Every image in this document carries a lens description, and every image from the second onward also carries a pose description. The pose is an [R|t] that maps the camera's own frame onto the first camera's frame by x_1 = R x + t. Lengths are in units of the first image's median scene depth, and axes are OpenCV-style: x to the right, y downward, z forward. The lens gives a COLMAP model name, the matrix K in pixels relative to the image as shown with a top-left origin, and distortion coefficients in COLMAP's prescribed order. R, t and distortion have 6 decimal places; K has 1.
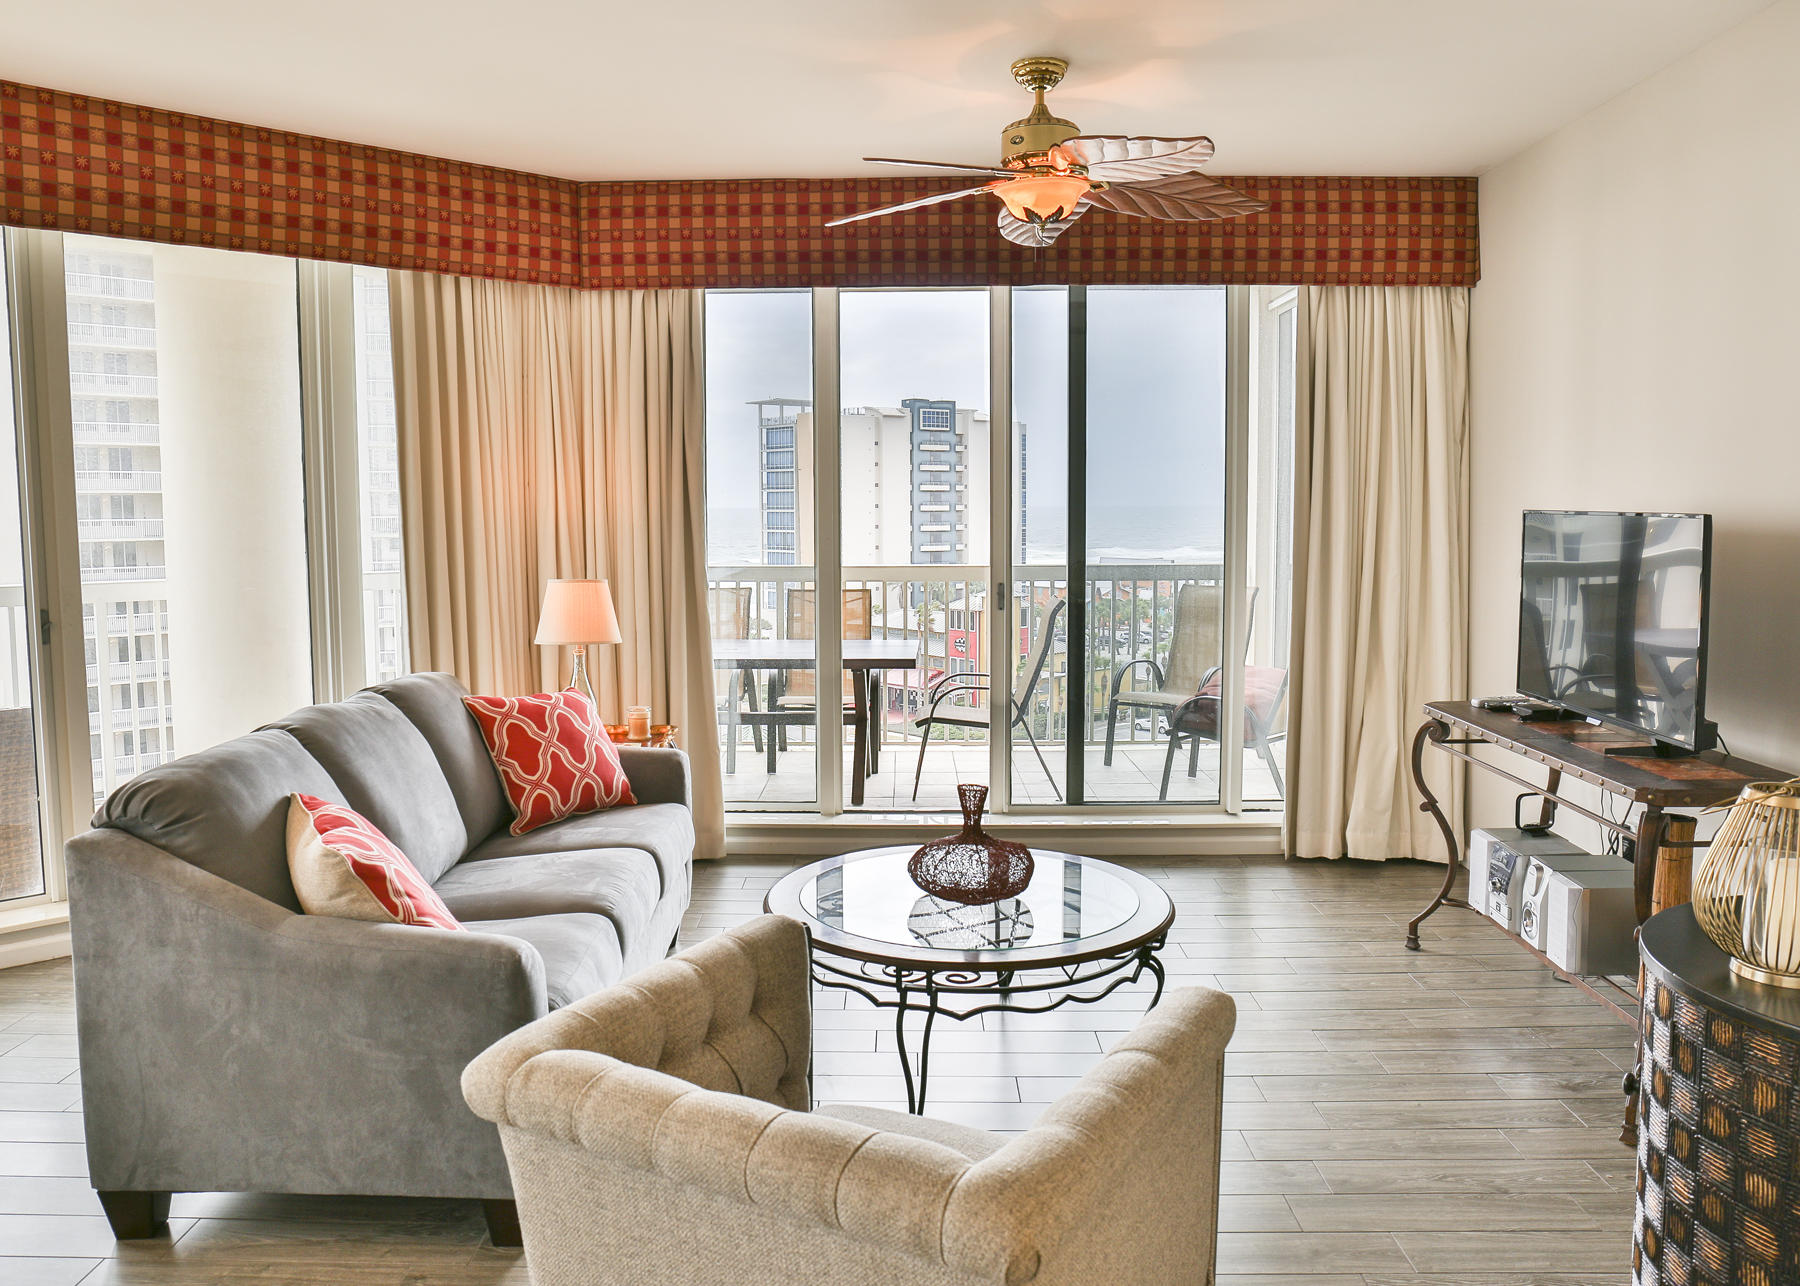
lens RADIAL K [[1338.8, 0, 876.0], [0, 1338.8, 598.8], [0, 0, 1]] dist [-0.107415, 0.101176]
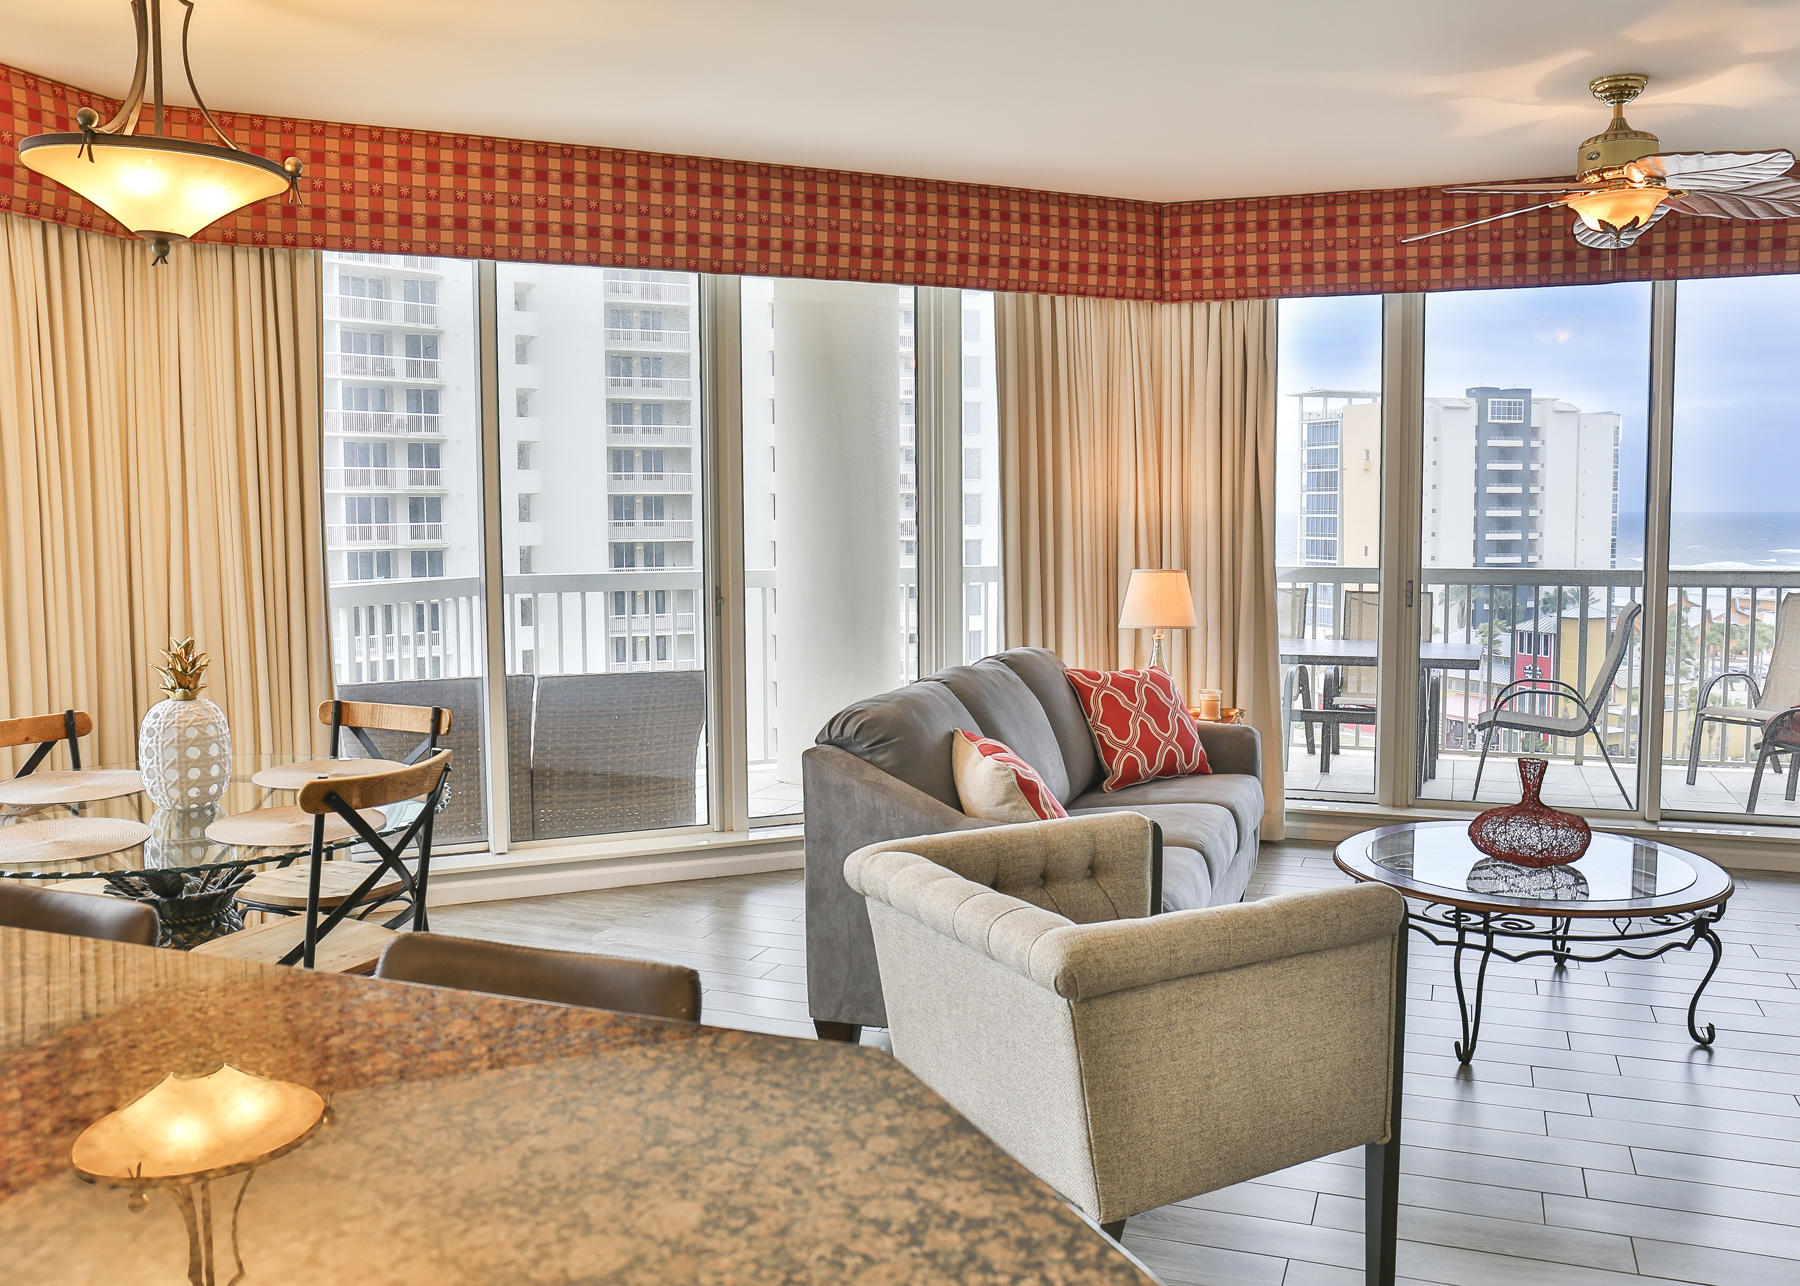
lens RADIAL K [[1469.9, 0, 946.7], [0, 1469.9, 628.9], [0, 0, 1]] dist [-0.093198, 0.104295]
pose [[0.948878, 0.025599, -0.314604, -0.008927], [-0.021945, 0.999644, 0.015151, 0.019560], [0.314880, -0.007472, 0.949102, -0.204585]]
